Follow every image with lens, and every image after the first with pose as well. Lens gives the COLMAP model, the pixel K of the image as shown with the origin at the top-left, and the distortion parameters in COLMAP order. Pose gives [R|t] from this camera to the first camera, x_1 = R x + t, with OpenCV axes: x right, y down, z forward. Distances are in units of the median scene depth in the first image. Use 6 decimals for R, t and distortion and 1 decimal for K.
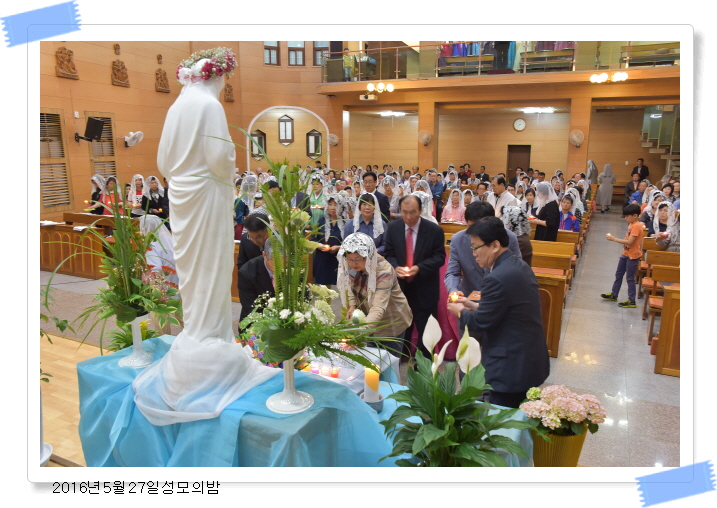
lens RADIAL K [[540.4, 0, 358.5], [0, 540.4, 254.0], [0, 0, 1]] dist [-0.075813, 0.169324]
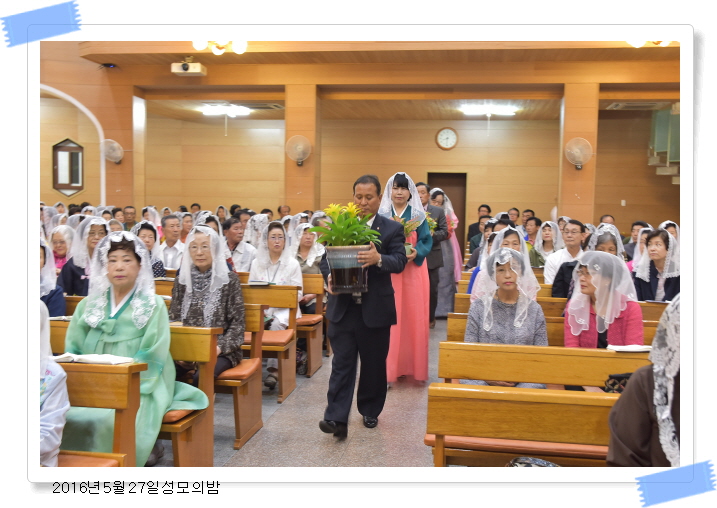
lens RADIAL K [[756.4, 0, 358.5], [0, 756.4, 254.0], [0, 0, 1]] dist [-0.009037, -0.000802]
pose [[0.953548, -0.006097, 0.301179, -0.043125], [0.044158, 0.991824, -0.119731, -0.023371], [-0.297986, 0.127469, 0.946021, 0.283755]]
